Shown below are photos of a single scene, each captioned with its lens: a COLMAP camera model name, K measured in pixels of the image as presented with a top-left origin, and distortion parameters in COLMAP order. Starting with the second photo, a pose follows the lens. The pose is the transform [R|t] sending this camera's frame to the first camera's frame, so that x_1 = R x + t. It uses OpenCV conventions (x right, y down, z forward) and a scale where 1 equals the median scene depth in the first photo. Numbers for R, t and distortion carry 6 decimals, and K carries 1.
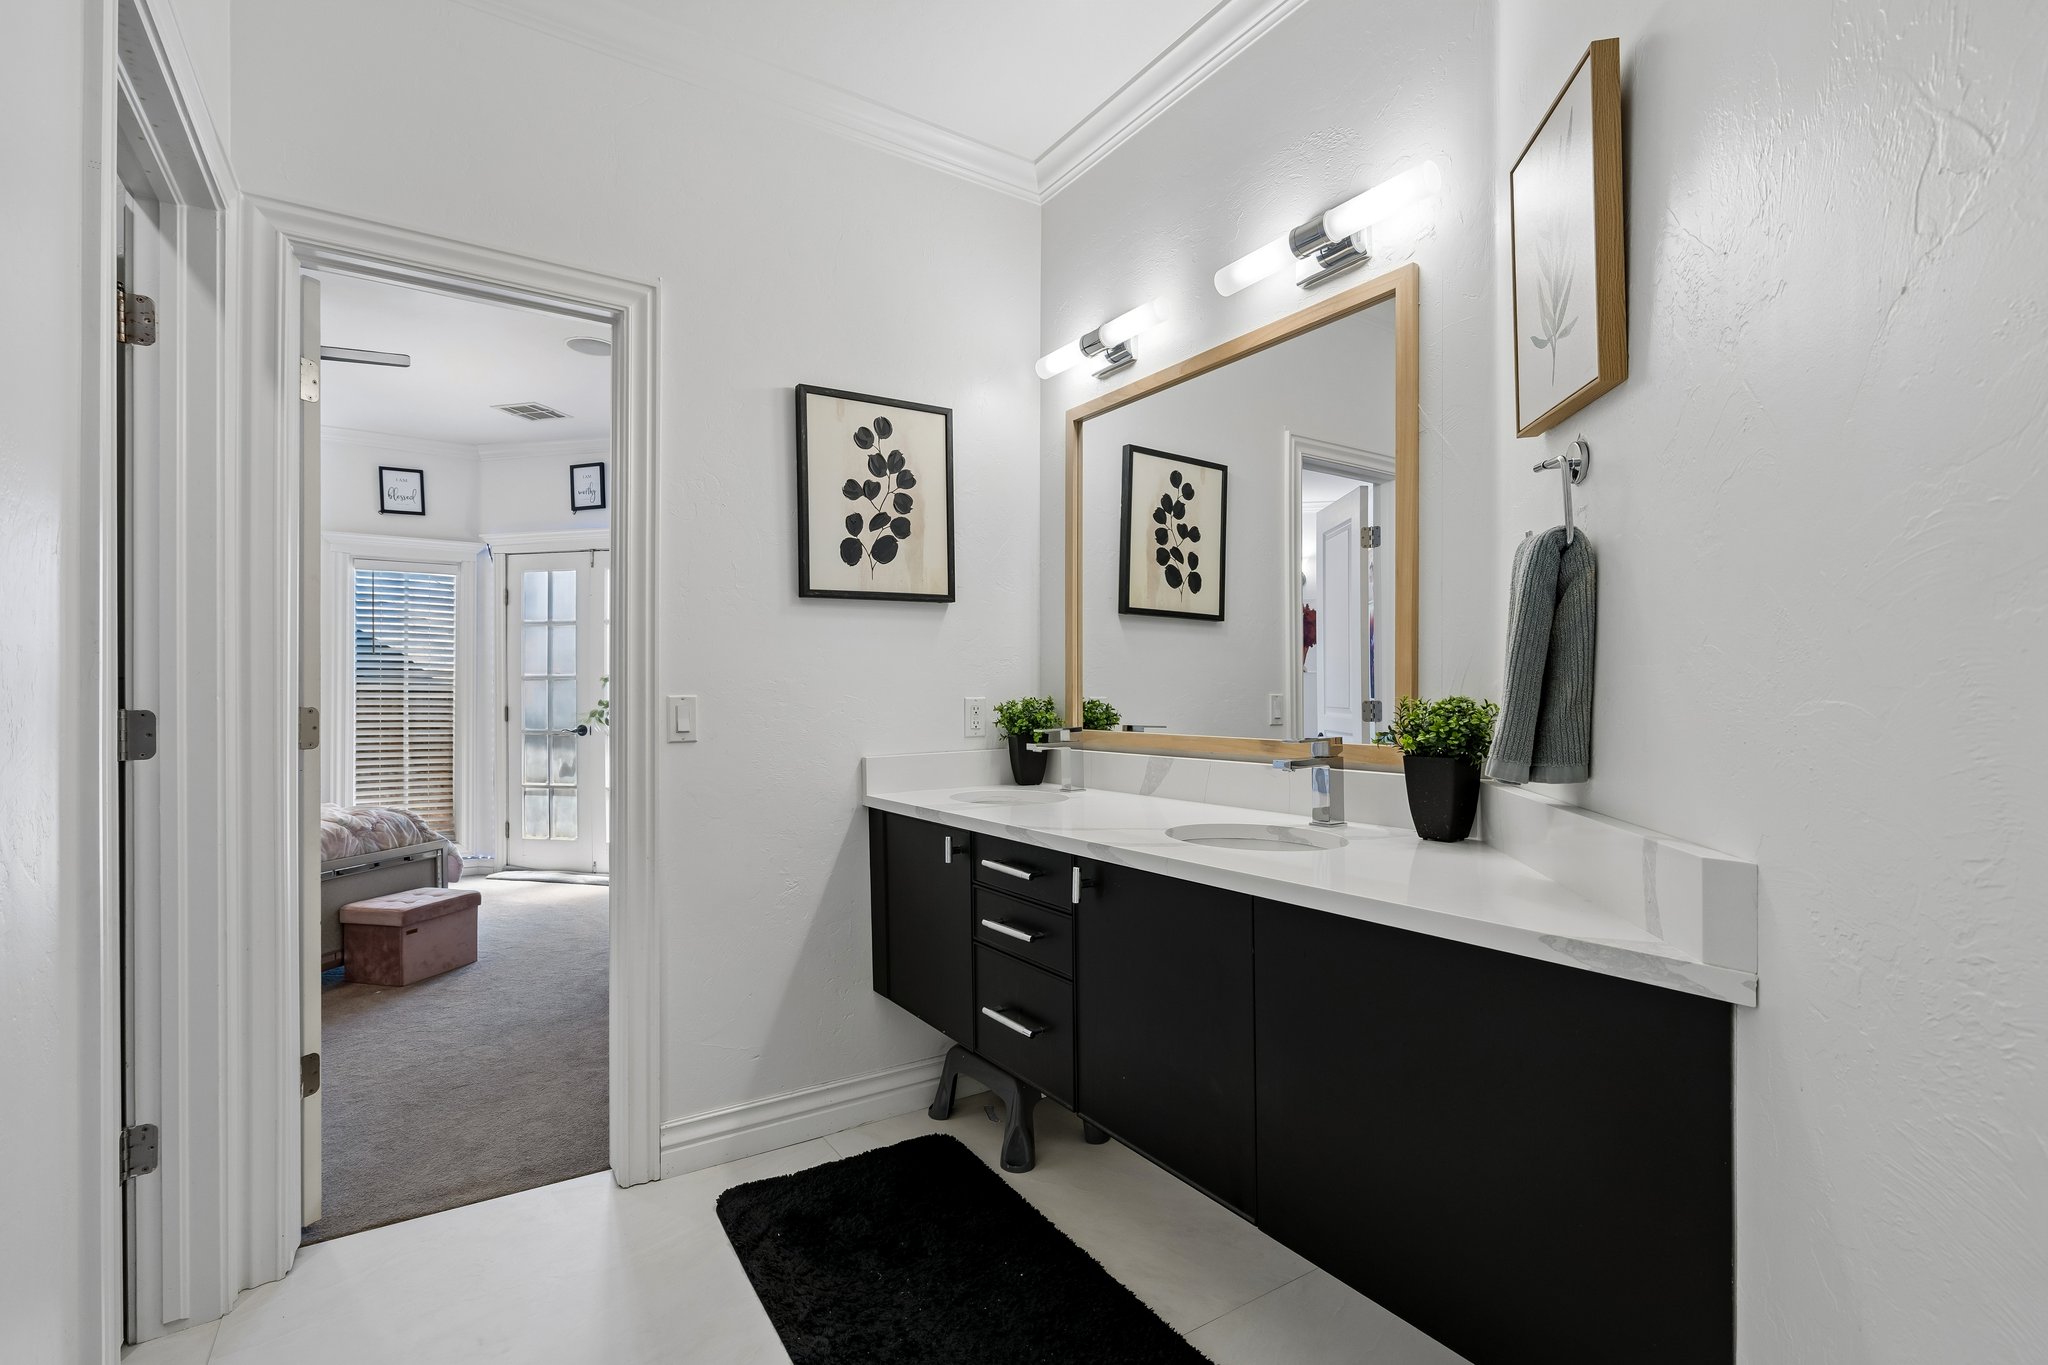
lens RADIAL K [[933.2, 0, 1023.3], [0, 933.2, 695.2], [0, 0, 1]] dist [-0.002619, 0.000143]
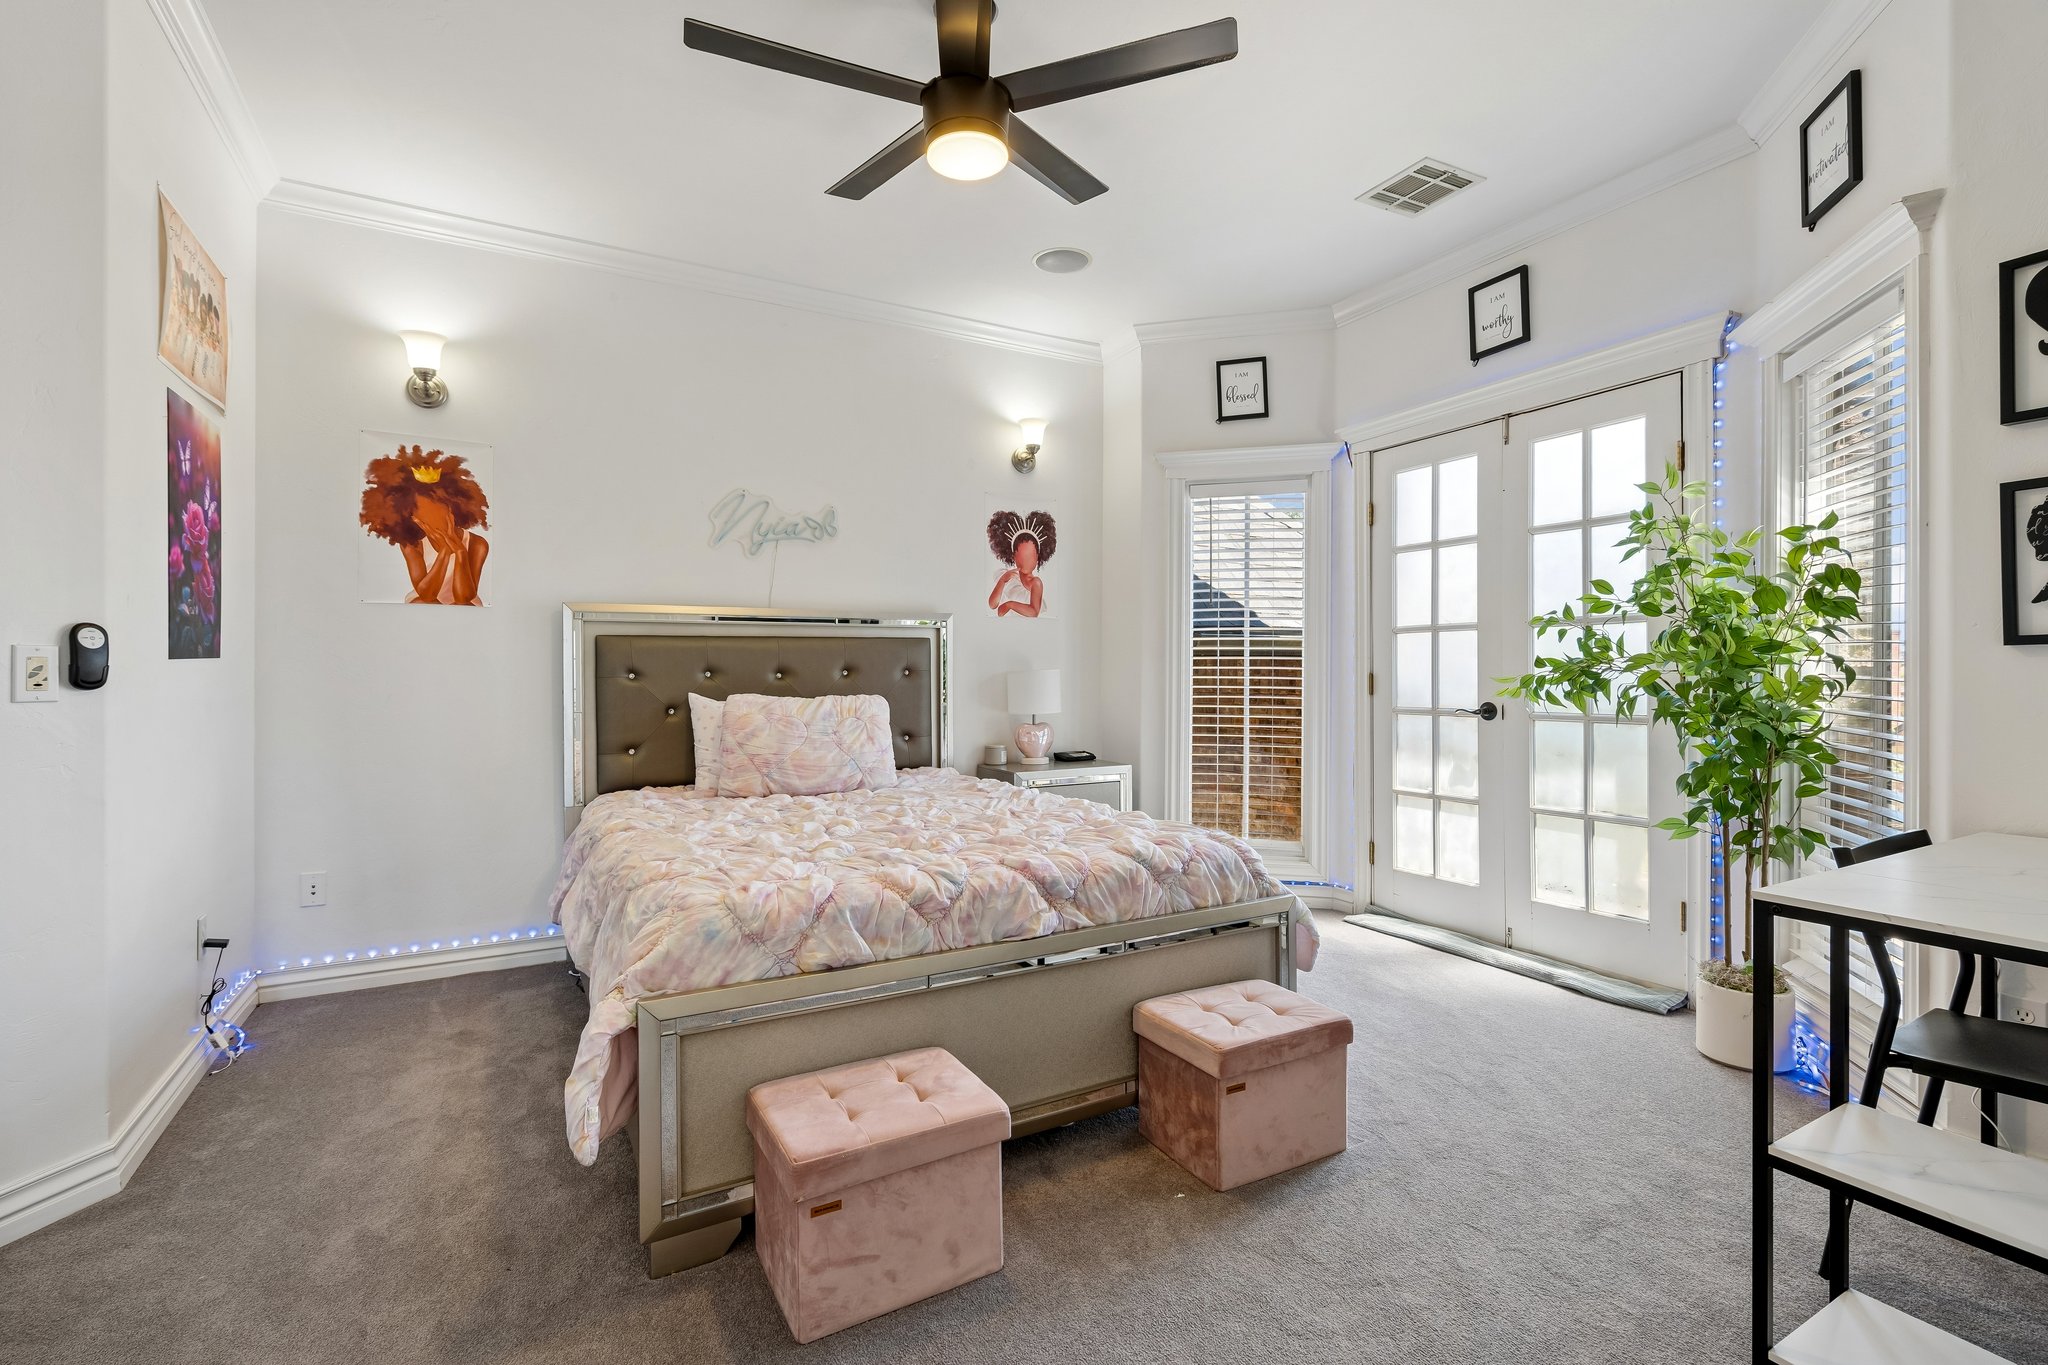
lens RADIAL K [[933.2, 0, 1024.8], [0, 933.2, 680.5], [0, 0, 1]] dist [-0.002619, 0.000143]
pose [[0.673425, 0.006994, -0.739222, -0.248702], [0.000033, 0.999955, 0.009491, 0.013247], [0.739255, -0.006416, 0.673395, 0.398168]]
